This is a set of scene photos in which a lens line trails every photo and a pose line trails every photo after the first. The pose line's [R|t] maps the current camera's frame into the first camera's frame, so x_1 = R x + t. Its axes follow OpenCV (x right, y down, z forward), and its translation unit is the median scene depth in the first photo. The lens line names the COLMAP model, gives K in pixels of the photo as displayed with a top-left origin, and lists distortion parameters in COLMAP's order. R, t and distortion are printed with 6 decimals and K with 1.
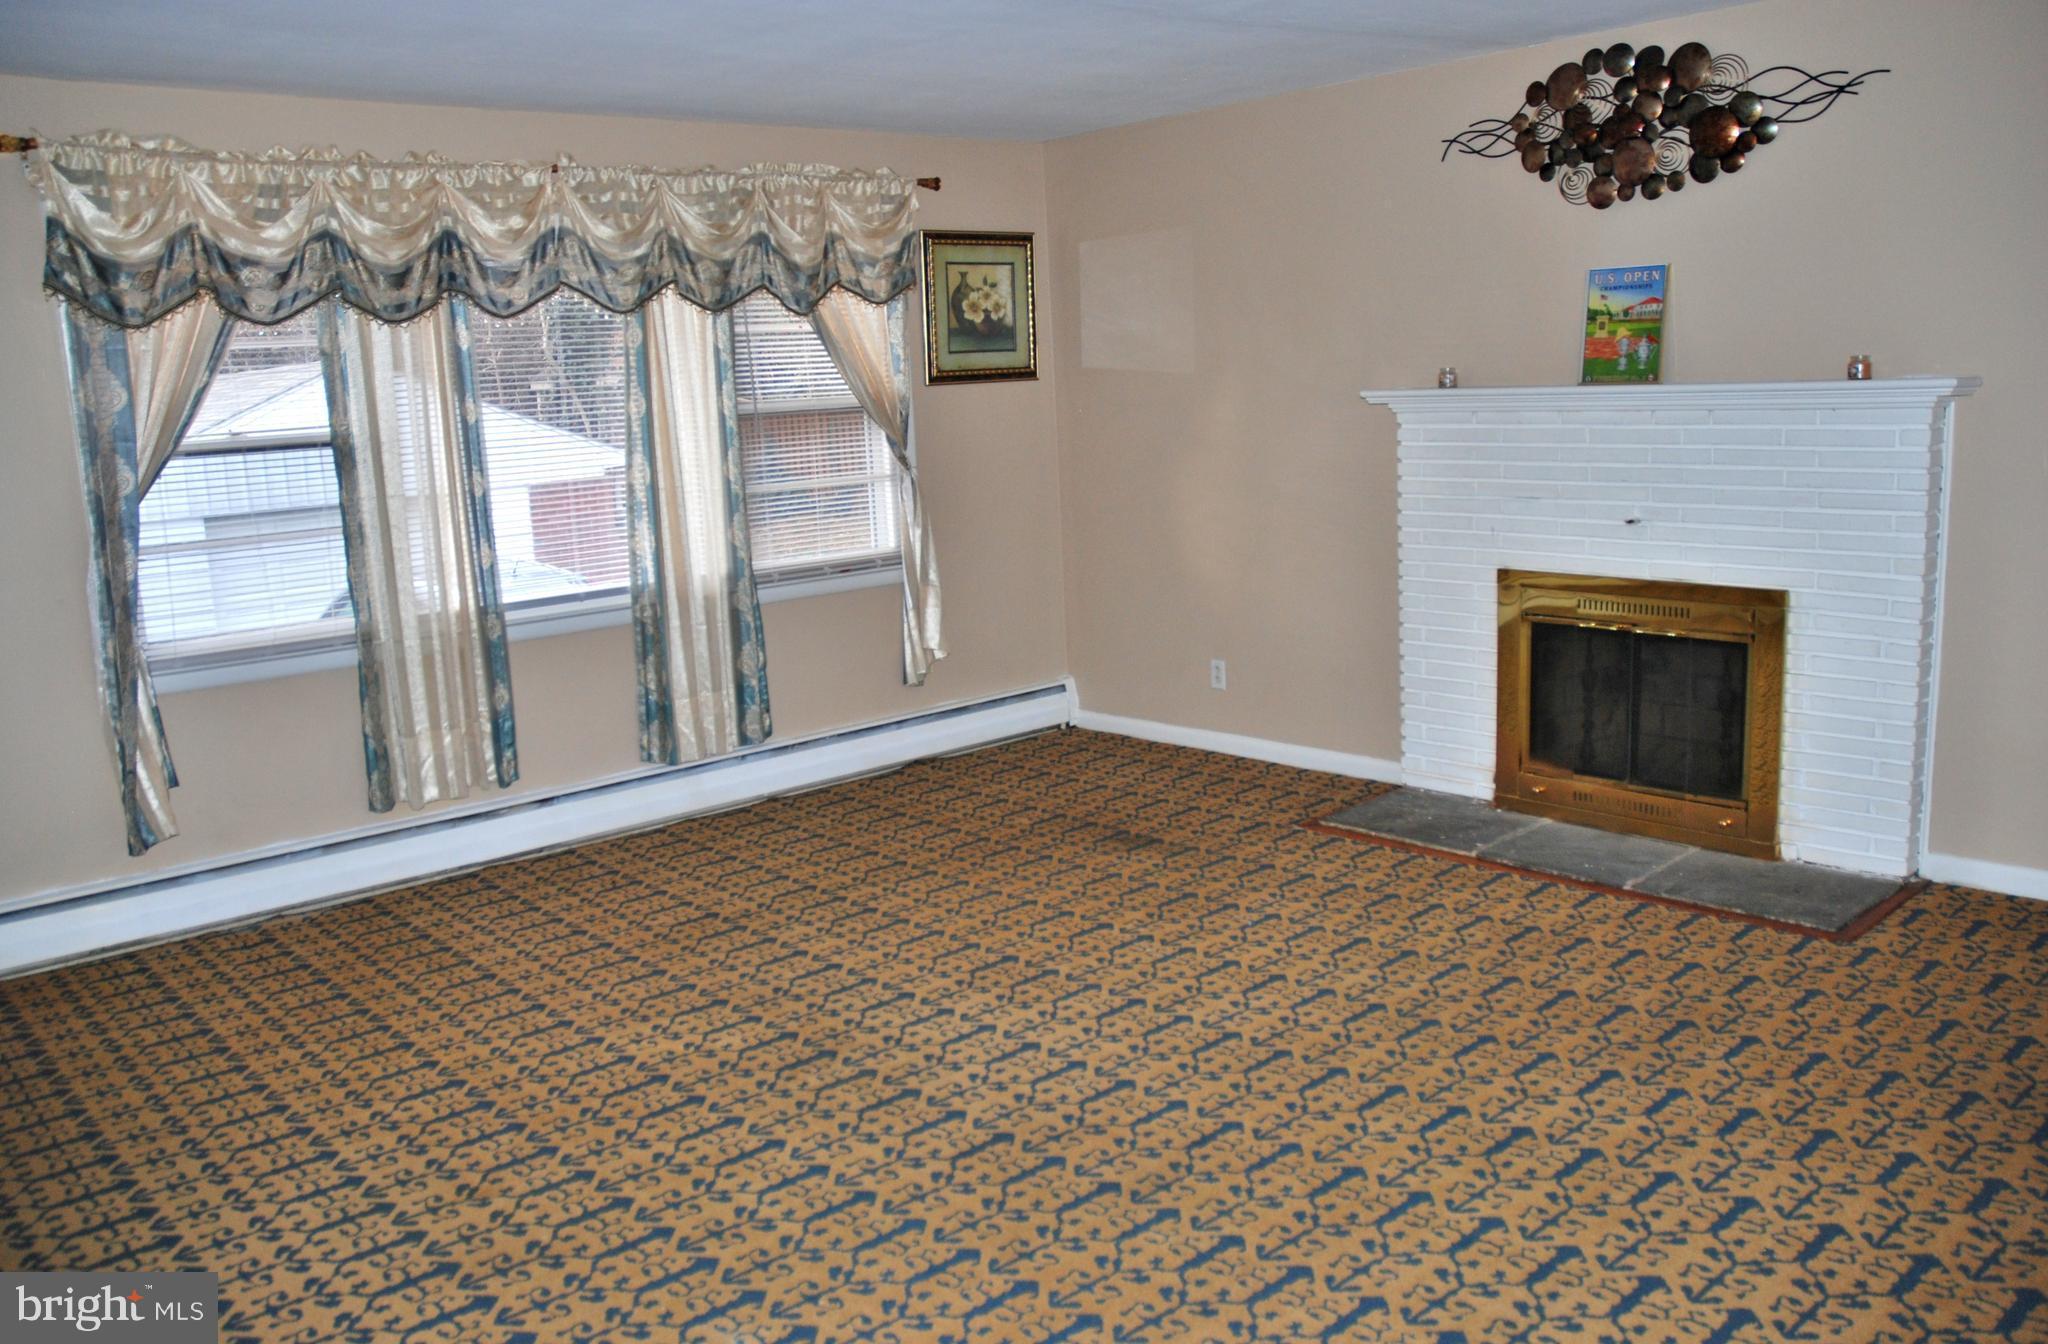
lens RADIAL K [[1597.2, 0, 1024.0], [0, 1597.2, 672.0], [0, 0, 1]] dist [-0.183381, 0.156529]
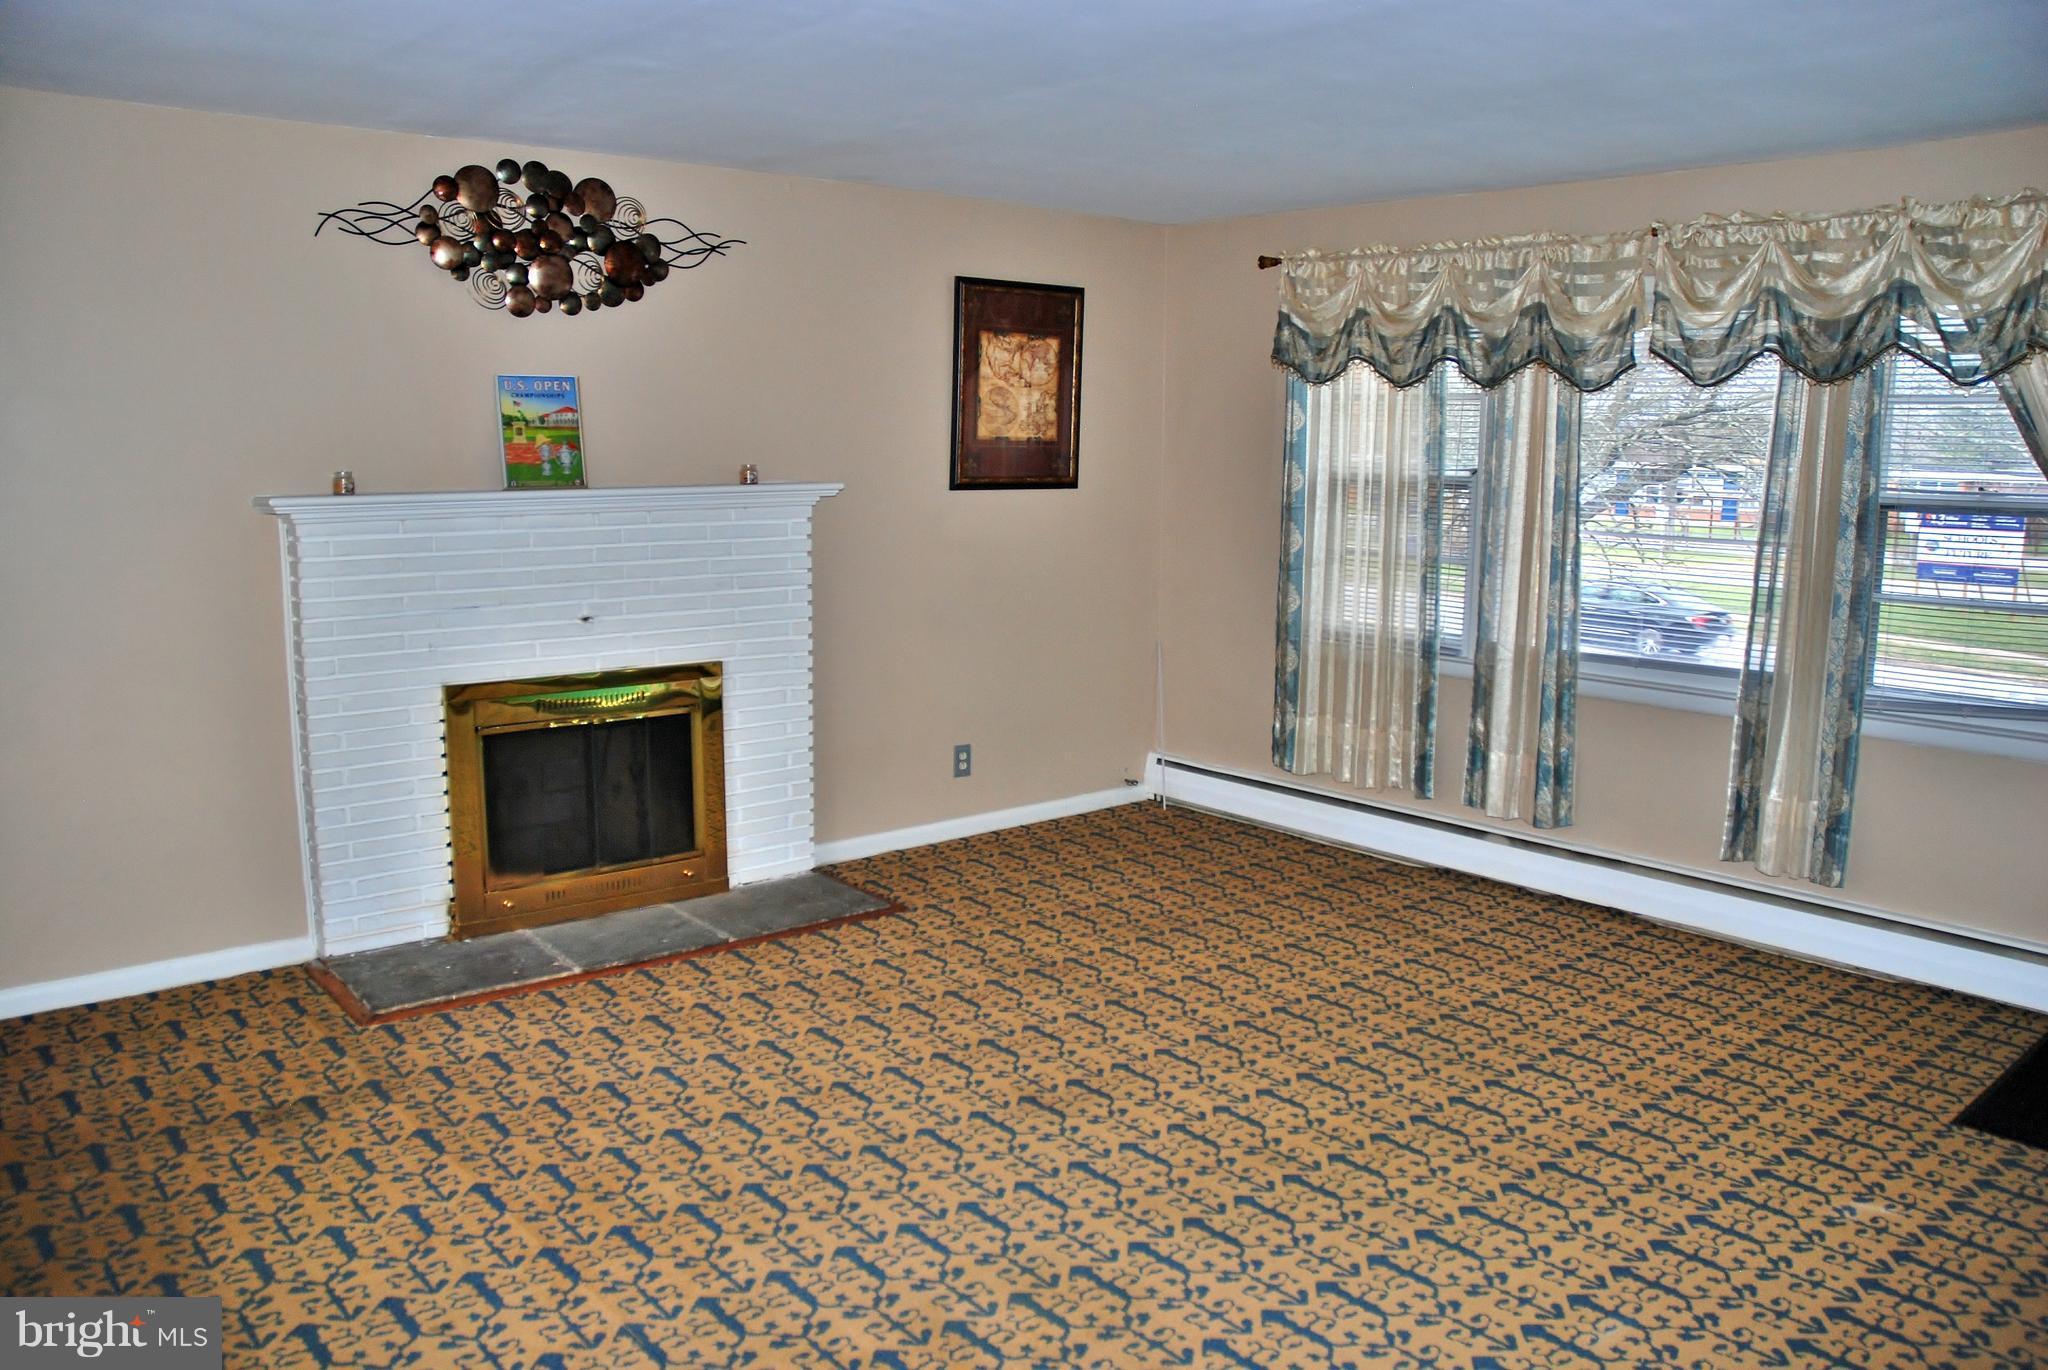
lens RADIAL K [[1462.7, 0, 1024.0], [0, 1462.7, 685.0], [0, 0, 1]] dist [-0.104508, 0.003140]
pose [[0.072784, -0.104188, 0.991891, -0.561573], [0.178053, 0.979909, 0.089864, -0.088098], [-0.981325, 0.170069, 0.089873, 0.629402]]
